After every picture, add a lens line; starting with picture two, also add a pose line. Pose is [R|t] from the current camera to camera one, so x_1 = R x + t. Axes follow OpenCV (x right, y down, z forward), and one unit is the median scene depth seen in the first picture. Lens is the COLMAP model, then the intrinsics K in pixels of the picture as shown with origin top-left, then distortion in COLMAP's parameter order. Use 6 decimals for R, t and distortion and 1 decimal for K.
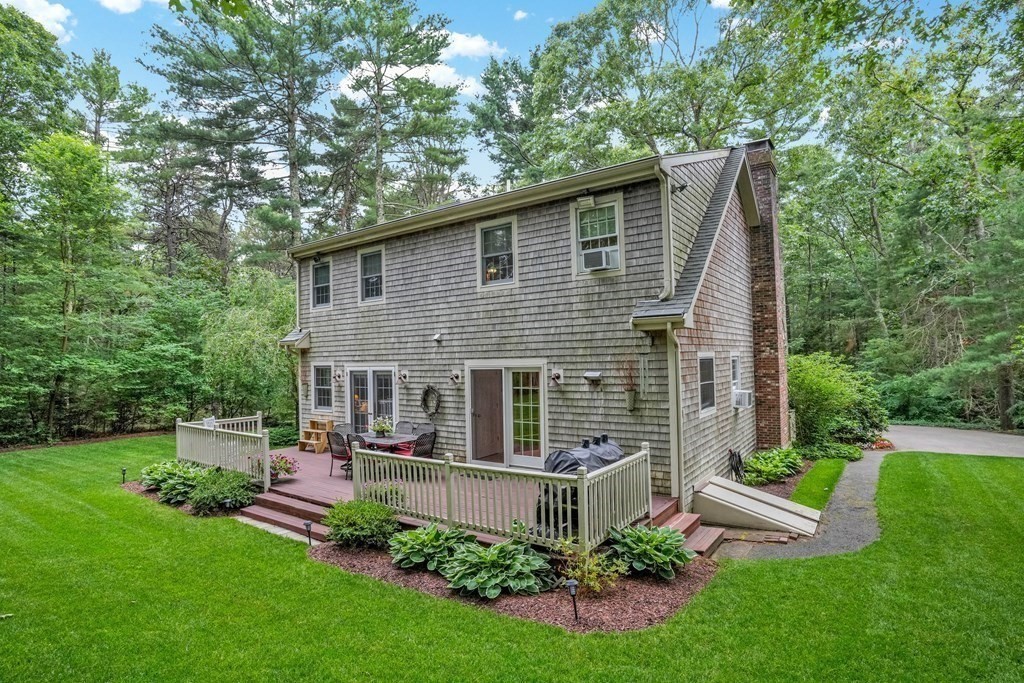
lens RADIAL K [[502.7, 0, 512.0], [0, 502.7, 341.5], [0, 0, 1]] dist [-0.002768, -0.000102]
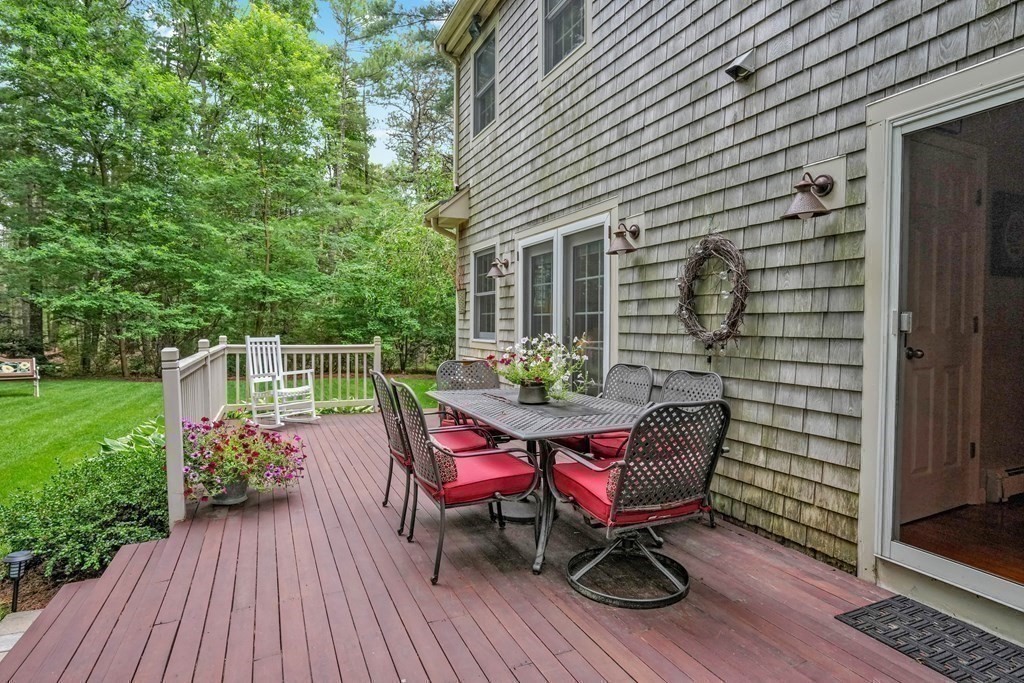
lens RADIAL K [[547.3, 0, 512.0], [0, 547.3, 341.5], [0, 0, 1]] dist [-0.043120, 0.000799]
pose [[0.866166, 0.041042, -0.498068, -0.099594], [-0.008523, 0.997690, 0.067390, 0.119003], [0.499684, -0.054126, 0.864515, 0.639999]]
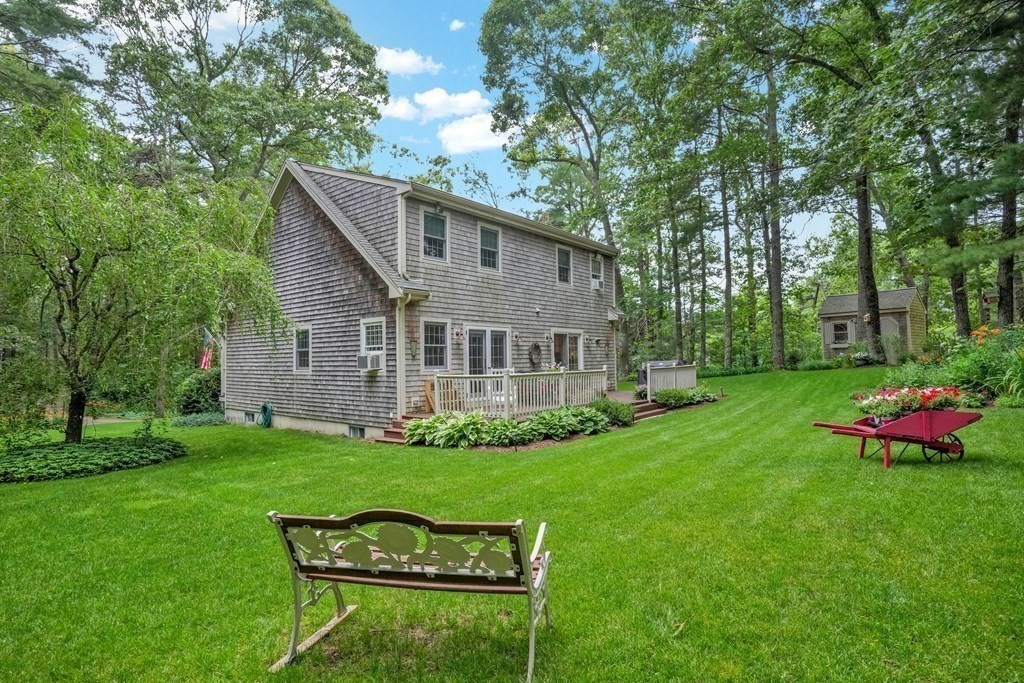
lens RADIAL K [[514.6, 0, 512.0], [0, 514.6, 341.5], [0, 0, 1]] dist [-0.000012, 0.000007]
pose [[0.062648, 0.055008, 0.996519, -1.539506], [-0.019426, 0.998358, -0.053889, 0.154811], [-0.997847, -0.015982, 0.063614, 0.930120]]
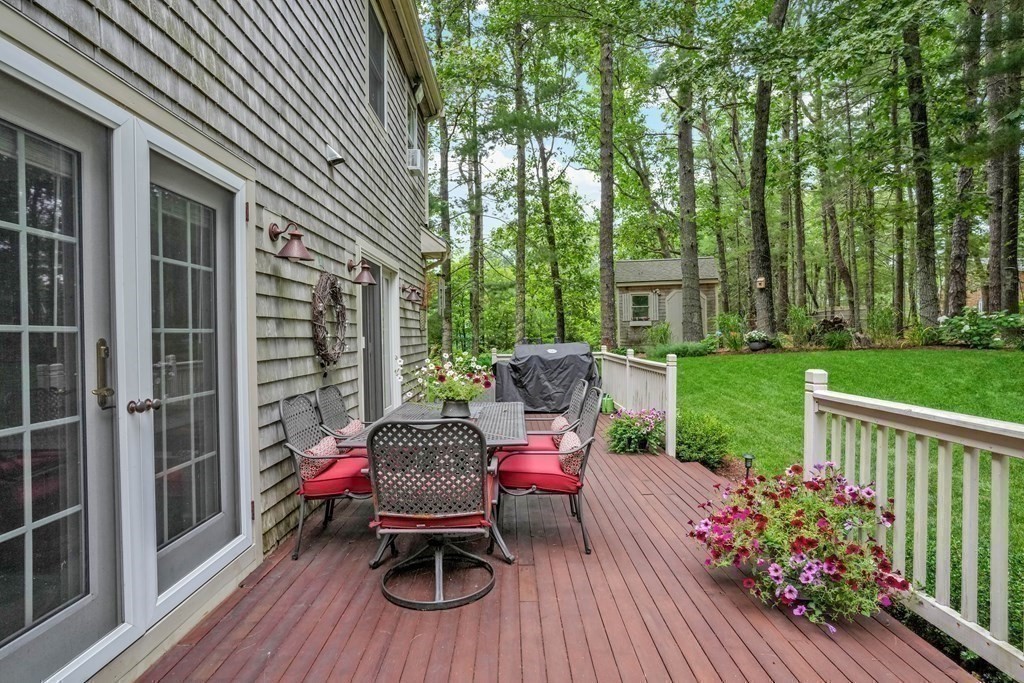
lens RADIAL K [[547.3, 0, 512.0], [0, 547.3, 341.5], [0, 0, 1]] dist [-0.043120, 0.000799]
pose [[-0.592359, 0.022400, 0.805362, -0.523051], [0.000828, 0.999630, -0.027195, 0.135896], [-0.805673, -0.015442, -0.592159, 1.071895]]
